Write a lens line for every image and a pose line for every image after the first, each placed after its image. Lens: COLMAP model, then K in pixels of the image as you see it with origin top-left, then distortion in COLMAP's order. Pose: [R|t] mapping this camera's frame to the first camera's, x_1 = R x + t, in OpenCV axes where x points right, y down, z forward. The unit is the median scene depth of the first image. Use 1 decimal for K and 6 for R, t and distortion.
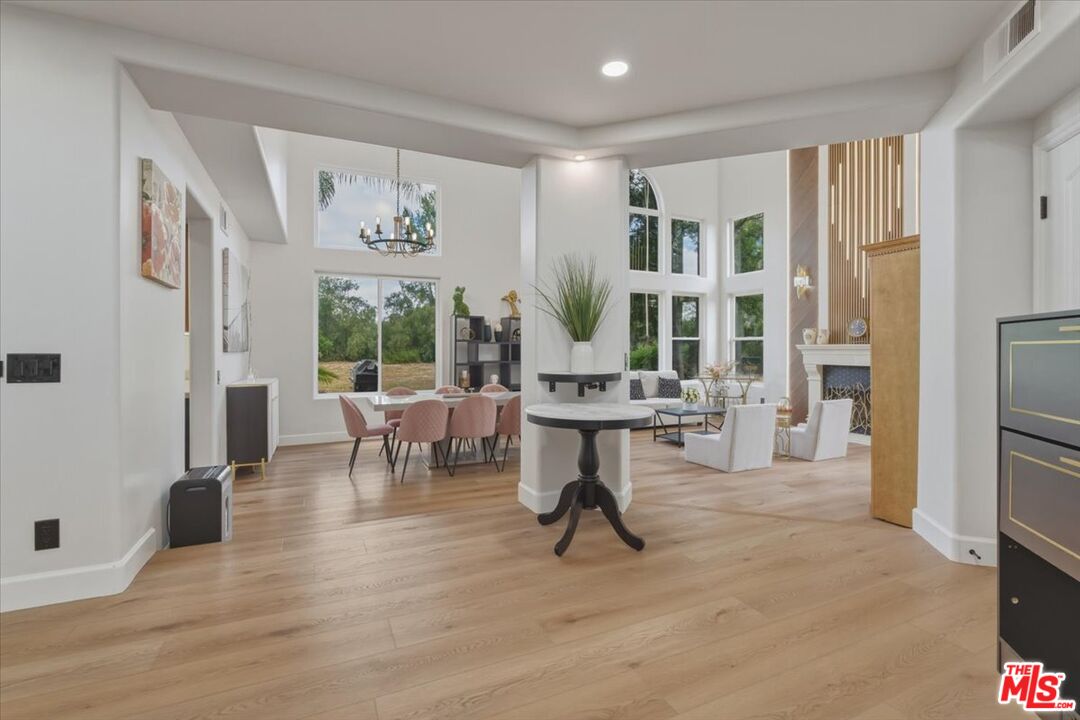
lens RADIAL K [[495.9, 0, 543.1], [0, 495.9, 349.4], [0, 0, 1]] dist [-0.000023, 0.000244]
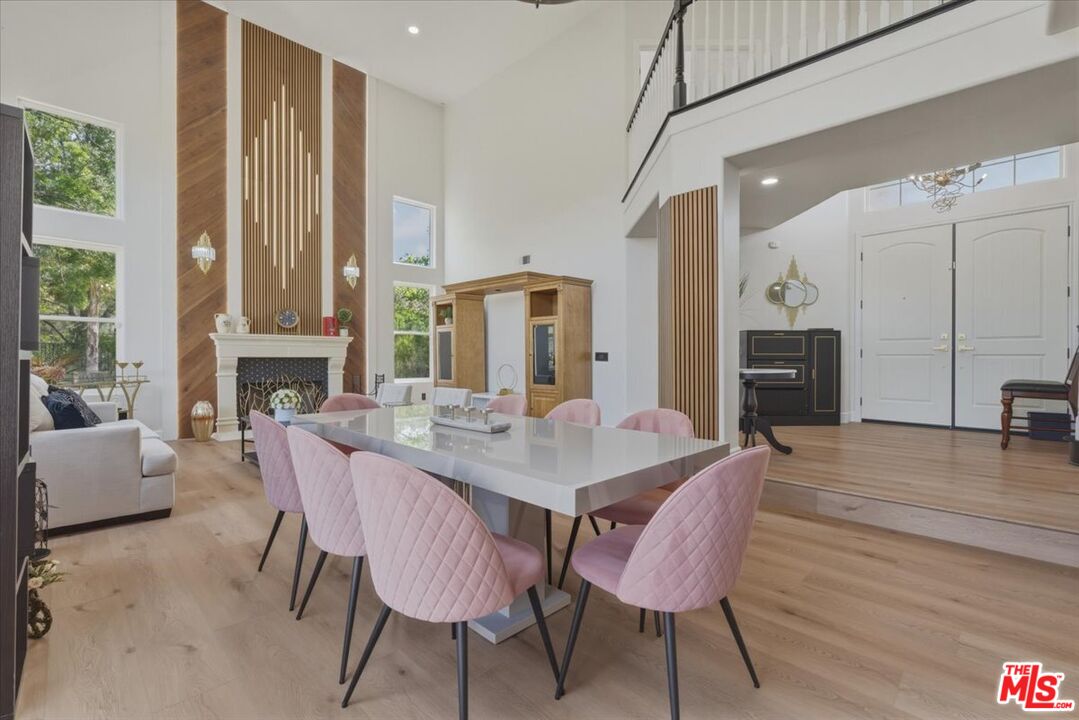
lens RADIAL K [[480.4, 0, 541.6], [0, 480.4, 357.2], [0, 0, 1]] dist [-0.001371, 0.000308]
pose [[-0.341429, -0.004560, 0.939897, -0.363482], [-0.002515, 0.999989, 0.003938, 0.023235], [-0.939904, -0.001019, -0.341436, 0.701671]]
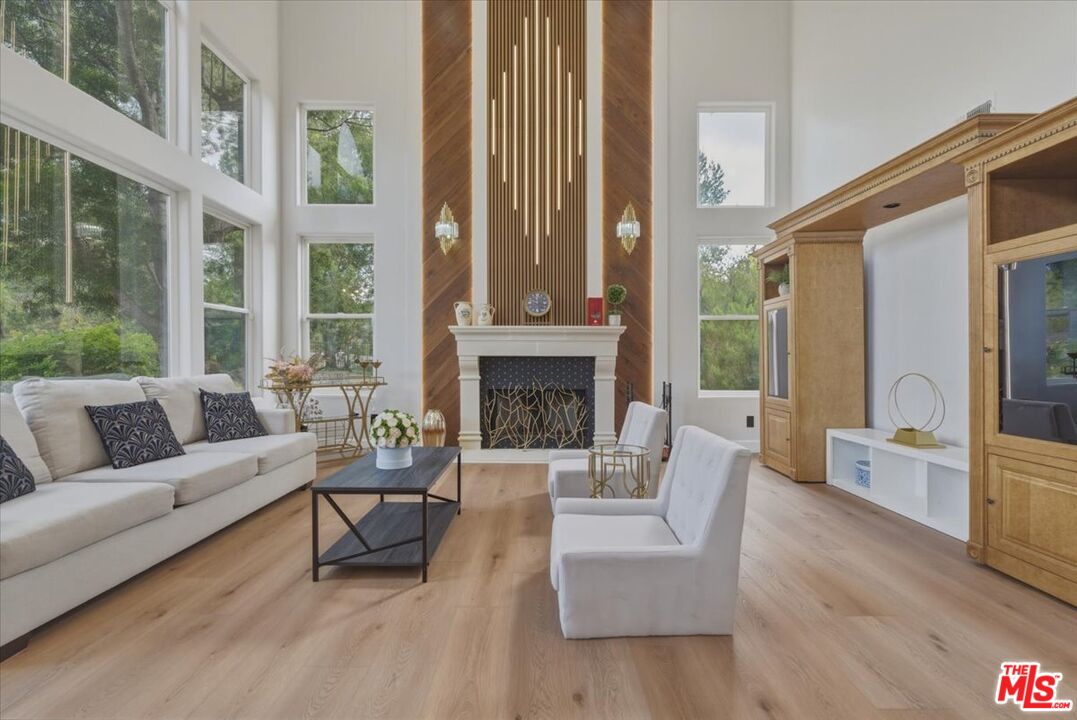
lens RADIAL K [[479.5, 0, 540.6], [0, 479.5, 357.2], [0, 0, 1]] dist [-0.001371, 0.000308]
pose [[0.423981, -0.004201, 0.905661, -0.001343], [0.000321, 0.999990, 0.004489, 0.026136], [-0.905671, -0.001612, 0.423978, 0.575186]]
